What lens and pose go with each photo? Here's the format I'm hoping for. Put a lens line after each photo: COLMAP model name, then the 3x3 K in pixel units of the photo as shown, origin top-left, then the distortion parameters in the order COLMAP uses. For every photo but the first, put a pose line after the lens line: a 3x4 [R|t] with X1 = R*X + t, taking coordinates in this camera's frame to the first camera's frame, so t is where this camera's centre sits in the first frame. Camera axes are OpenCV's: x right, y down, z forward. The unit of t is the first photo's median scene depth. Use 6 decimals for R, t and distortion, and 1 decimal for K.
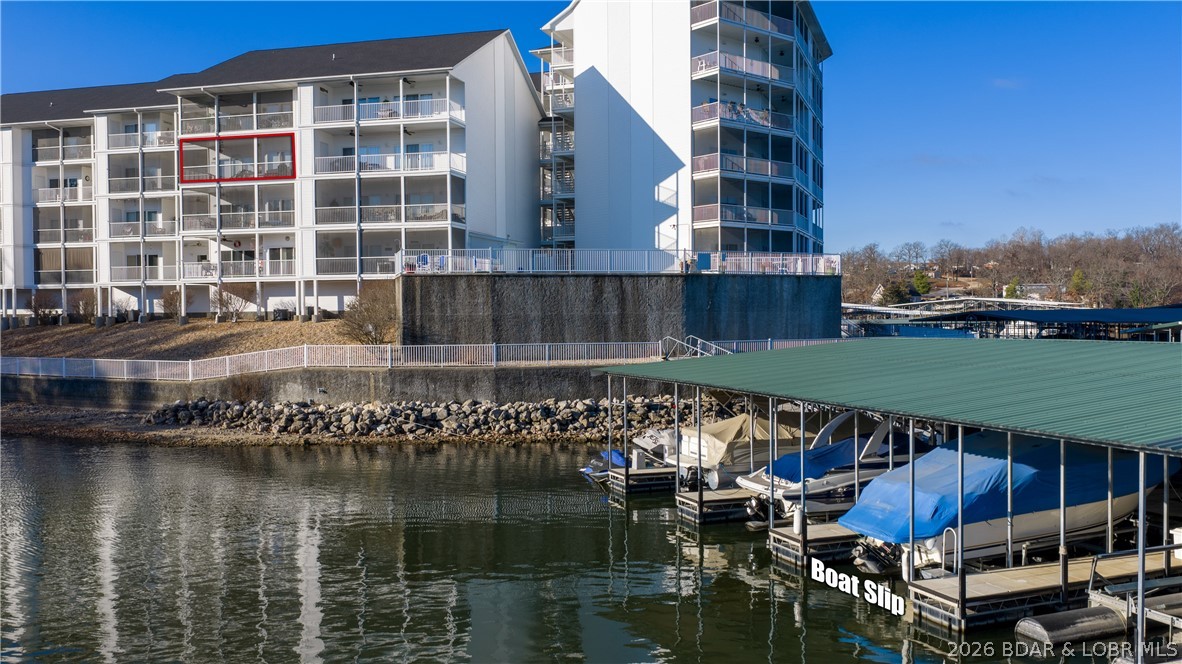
lens RADIAL K [[985.8, 0, 591.0], [0, 985.8, 332.0], [0, 0, 1]] dist [0.033686, -0.068743]
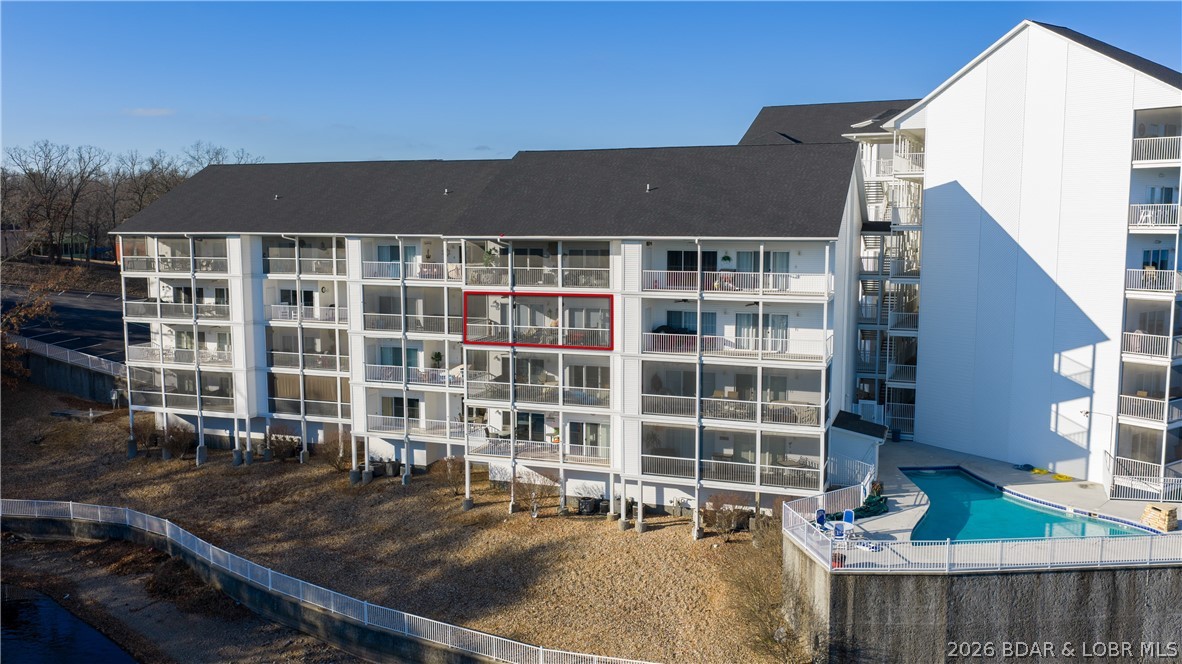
lens RADIAL K [[985.8, 0, 591.0], [0, 985.8, 332.0], [0, 0, 1]] dist [0.033686, -0.068743]
pose [[0.996389, 0.014400, -0.083679, -0.246907], [-0.006337, 0.995377, 0.095836, -0.247309], [0.084672, -0.094960, 0.991874, 0.192427]]
